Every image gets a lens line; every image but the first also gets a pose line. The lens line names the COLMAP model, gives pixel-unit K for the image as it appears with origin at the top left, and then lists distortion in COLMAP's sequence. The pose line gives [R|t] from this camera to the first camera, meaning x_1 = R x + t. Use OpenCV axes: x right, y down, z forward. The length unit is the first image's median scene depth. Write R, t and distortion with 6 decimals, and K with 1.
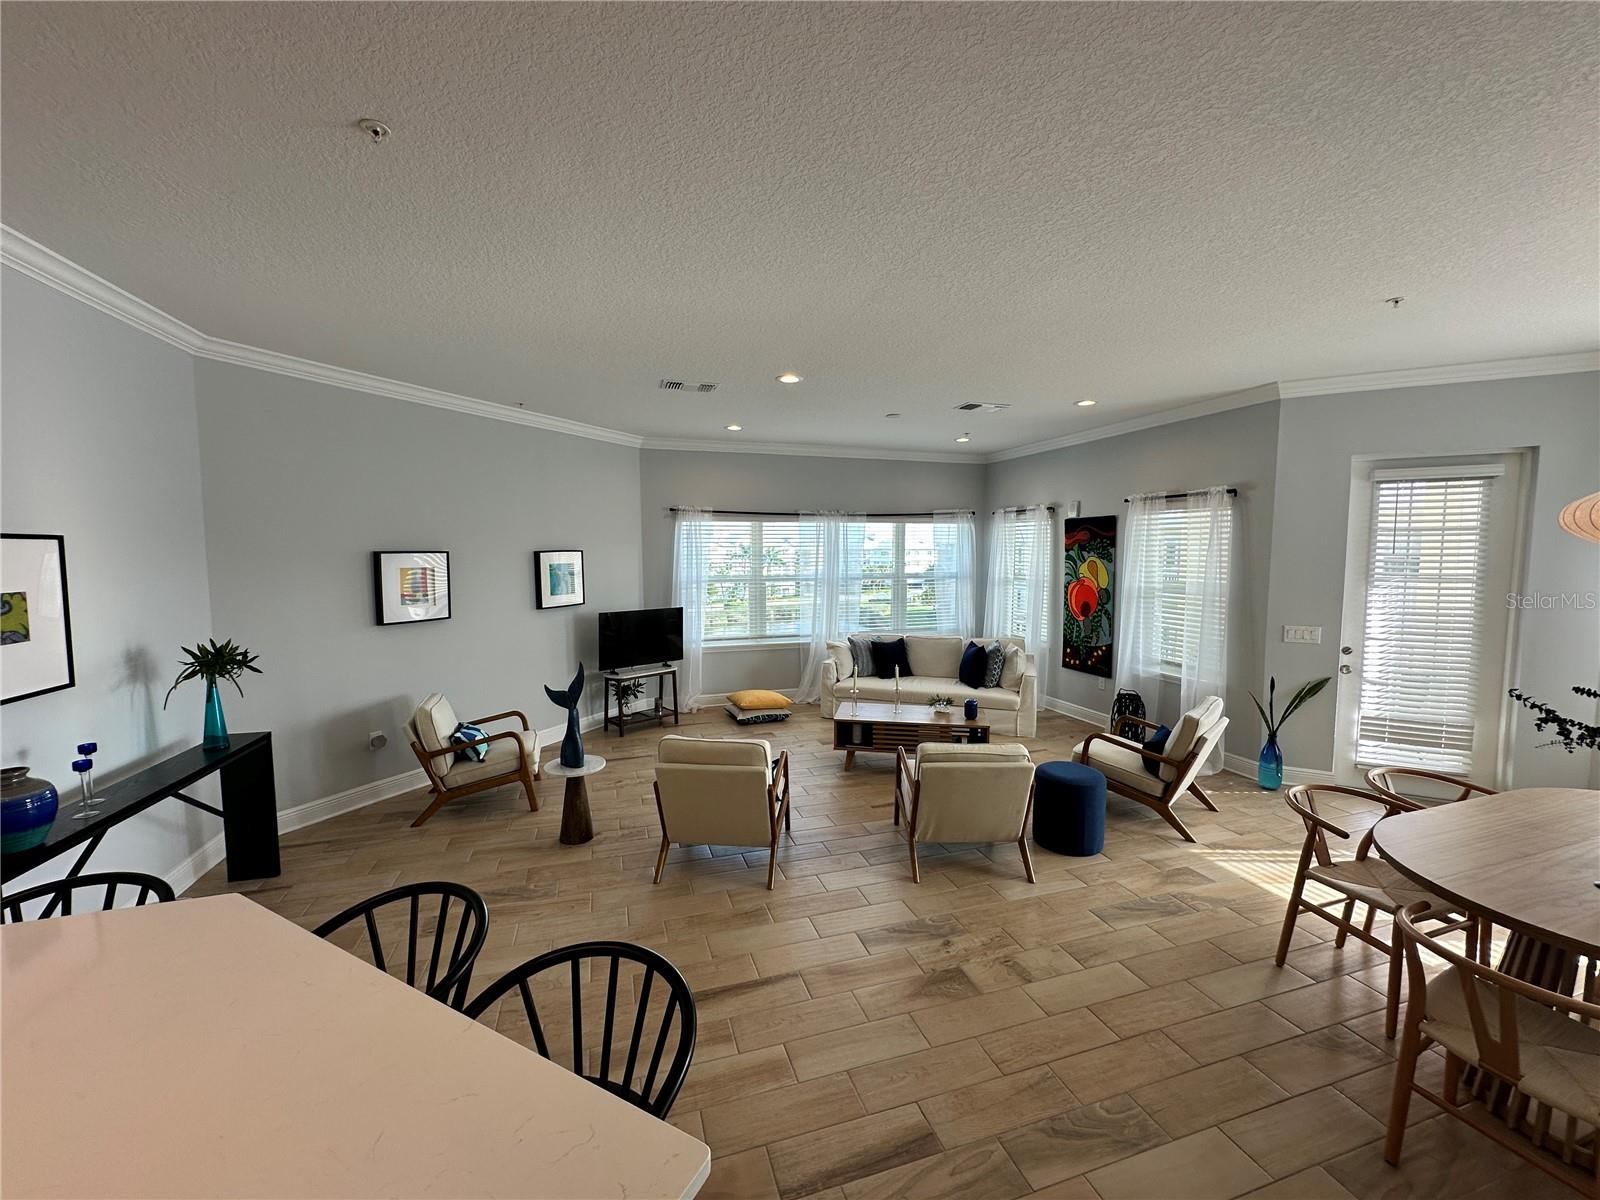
lens RADIAL K [[637.9, 0, 800.0], [0, 637.9, 600.0], [0, 0, 1]] dist [-0.001261, -0.000010]
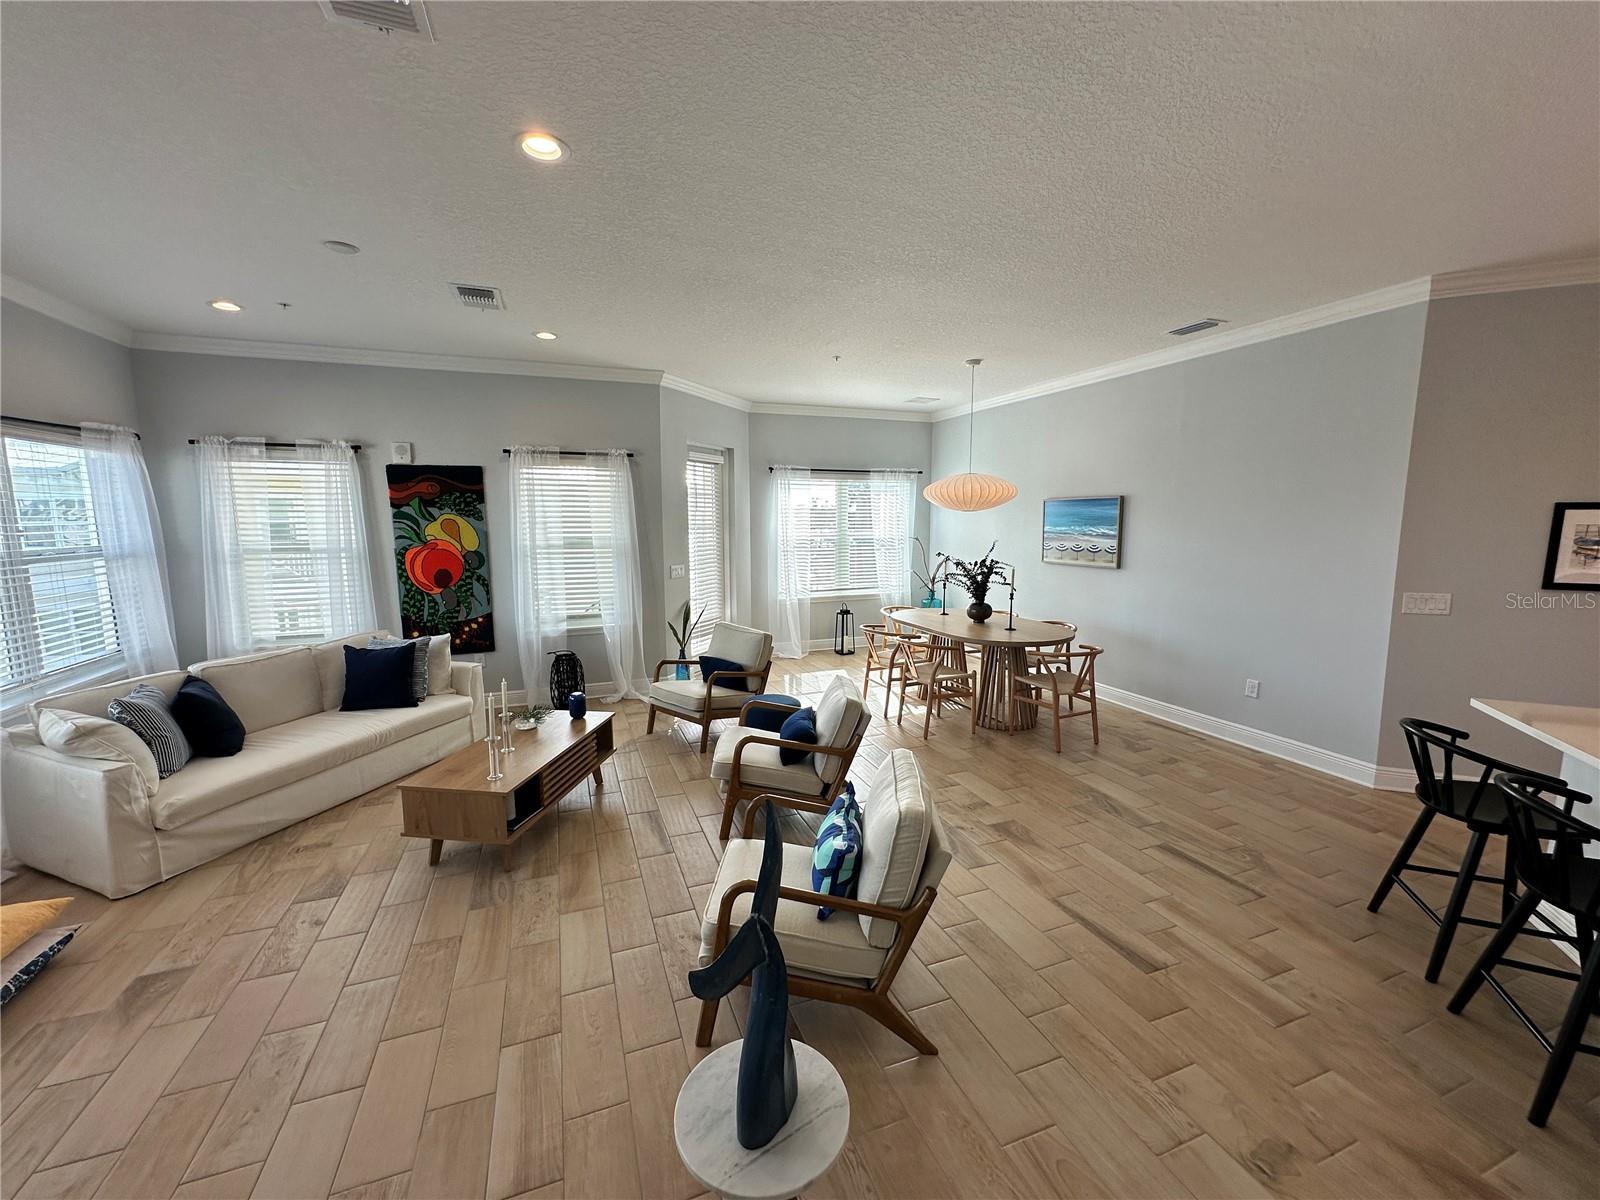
lens RADIAL K [[637.9, 0, 800.0], [0, 637.9, 600.0], [0, 0, 1]] dist [-0.001261, -0.000010]
pose [[-0.057802, -0.128462, 0.990028, -0.407638], [0.079846, 0.987915, 0.132850, -0.031862], [-0.995130, 0.086728, -0.046846, 0.606091]]
